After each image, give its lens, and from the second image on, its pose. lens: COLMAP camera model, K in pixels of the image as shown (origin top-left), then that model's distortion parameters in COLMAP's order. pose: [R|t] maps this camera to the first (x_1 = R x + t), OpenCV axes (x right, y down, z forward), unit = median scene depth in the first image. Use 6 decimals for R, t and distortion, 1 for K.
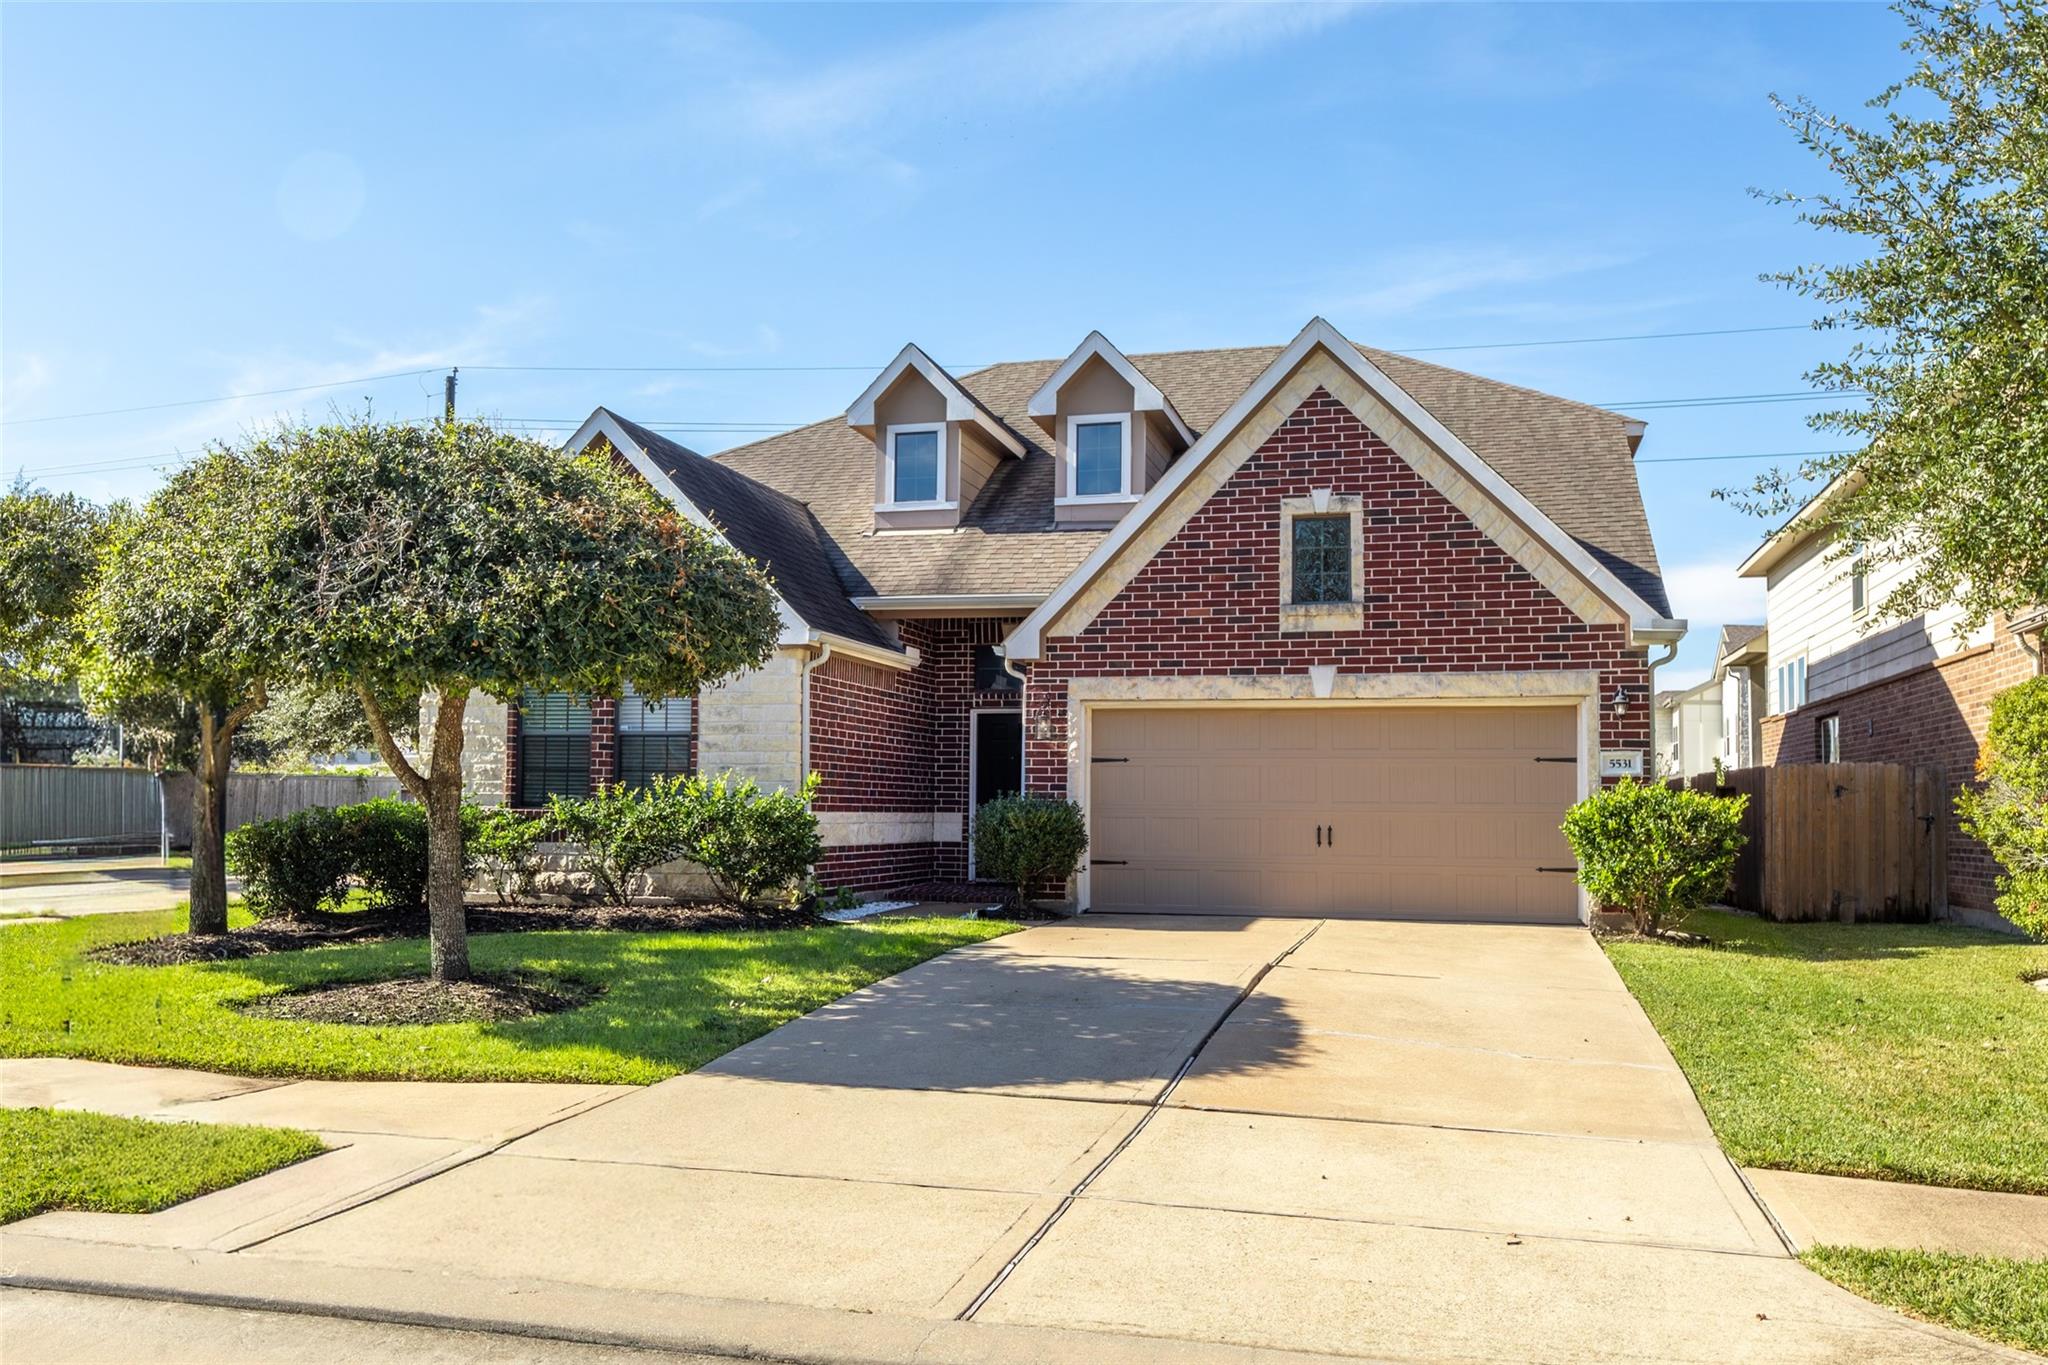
lens RADIAL K [[2160.1, 0, 1024.0], [0, 2160.1, 682.5], [0, 0, 1]] dist [0.006993, 0.003952]
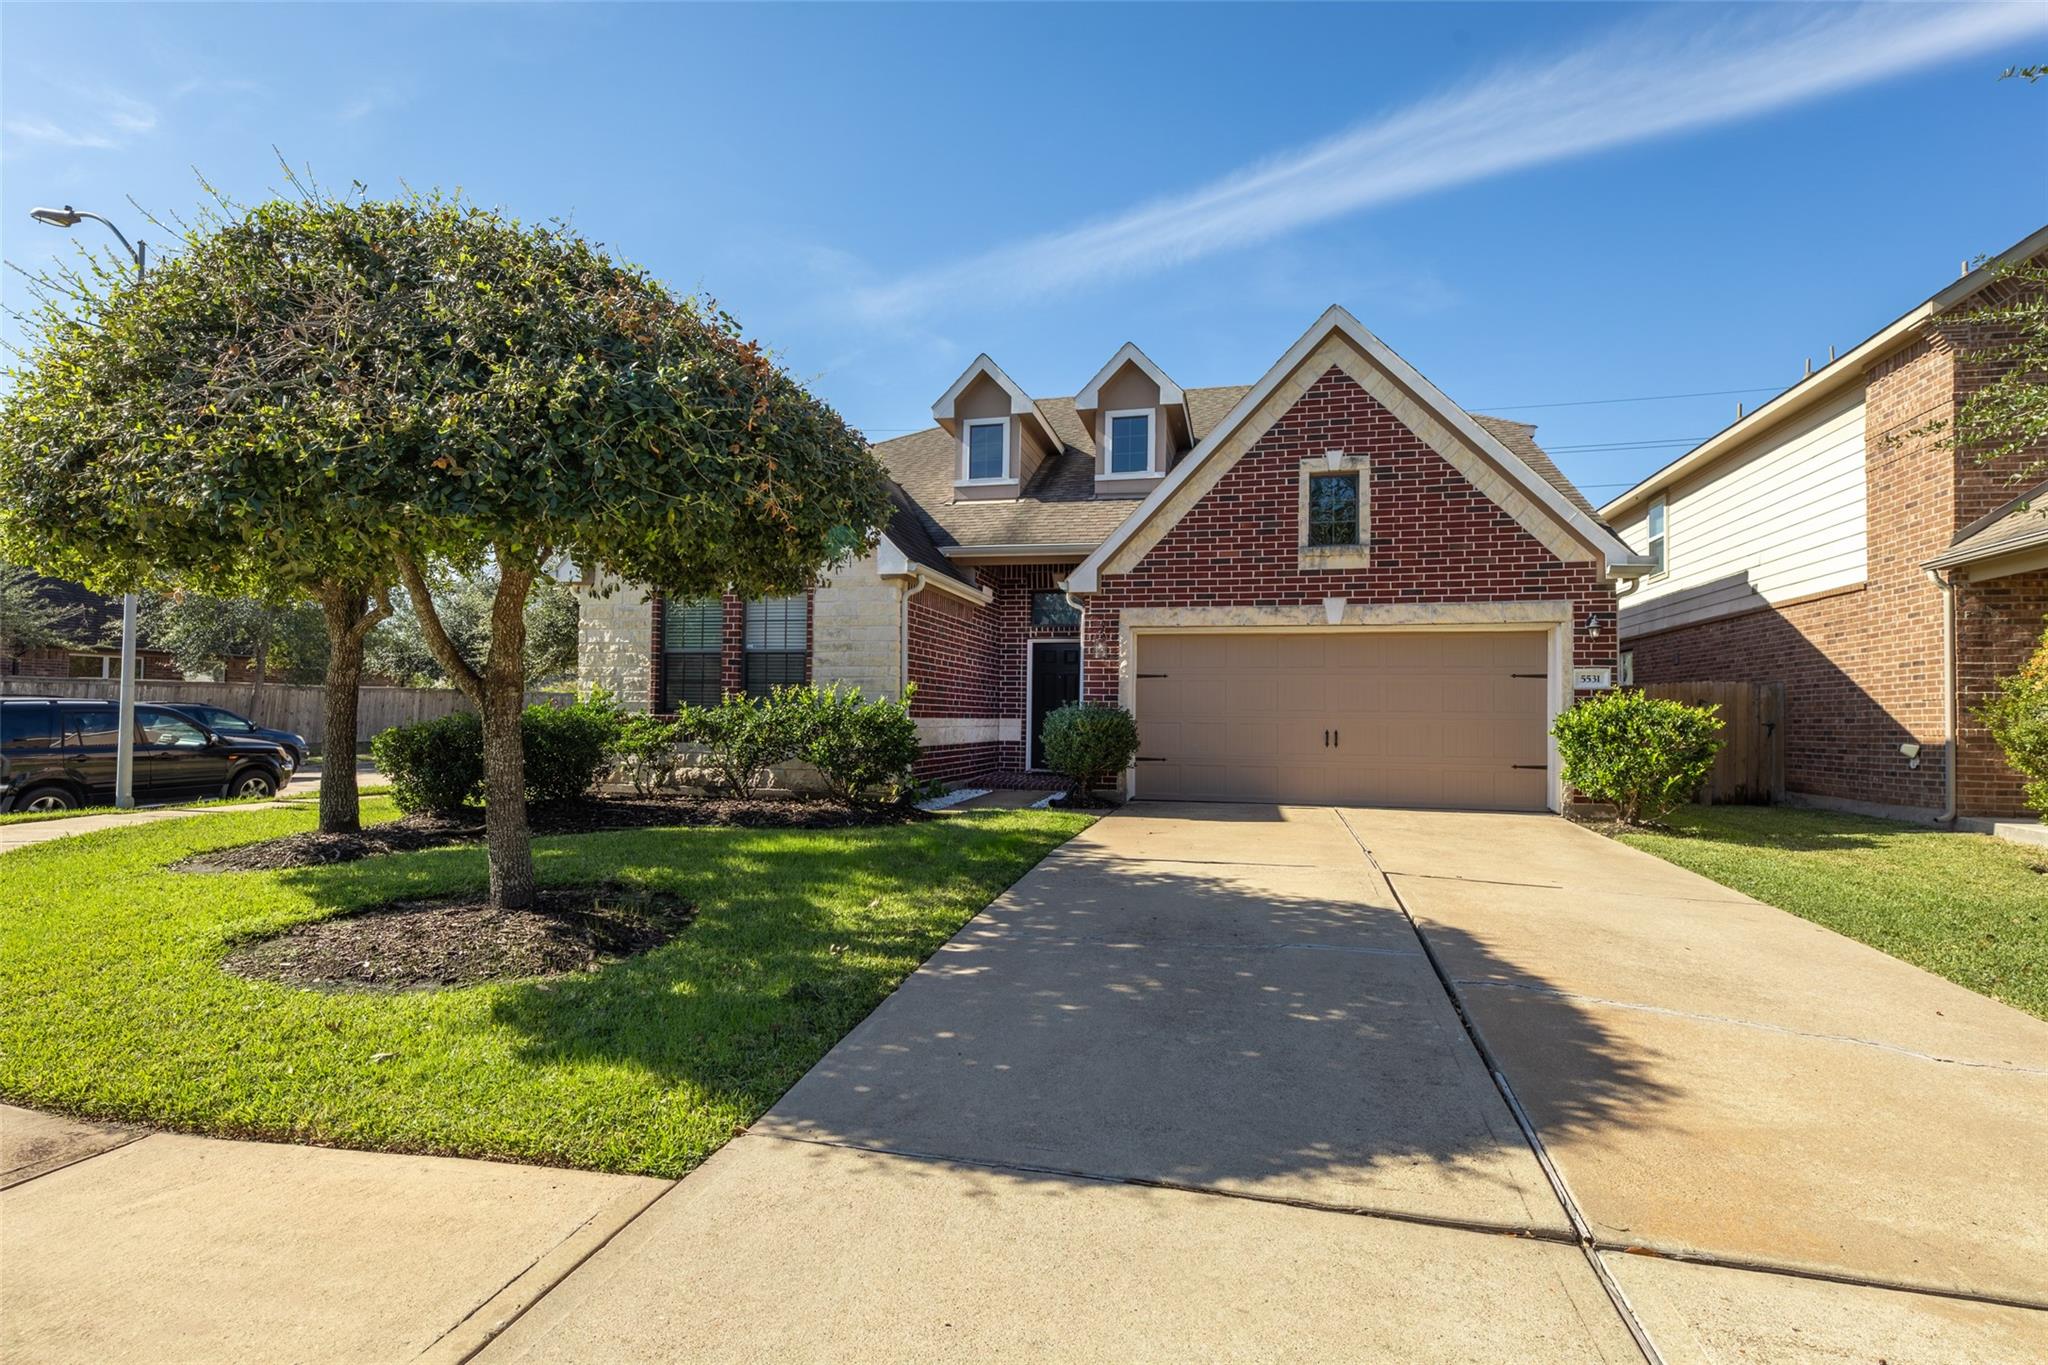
lens RADIAL K [[983.8, 0, 1024.0], [0, 983.8, 682.5], [0, 0, 1]] dist [-0.001827, -0.000173]
pose [[0.999180, 0.003847, 0.040302, -0.058280], [-0.004774, 0.999726, 0.022927, 0.028494], [-0.040202, -0.023101, 0.998924, 0.468608]]
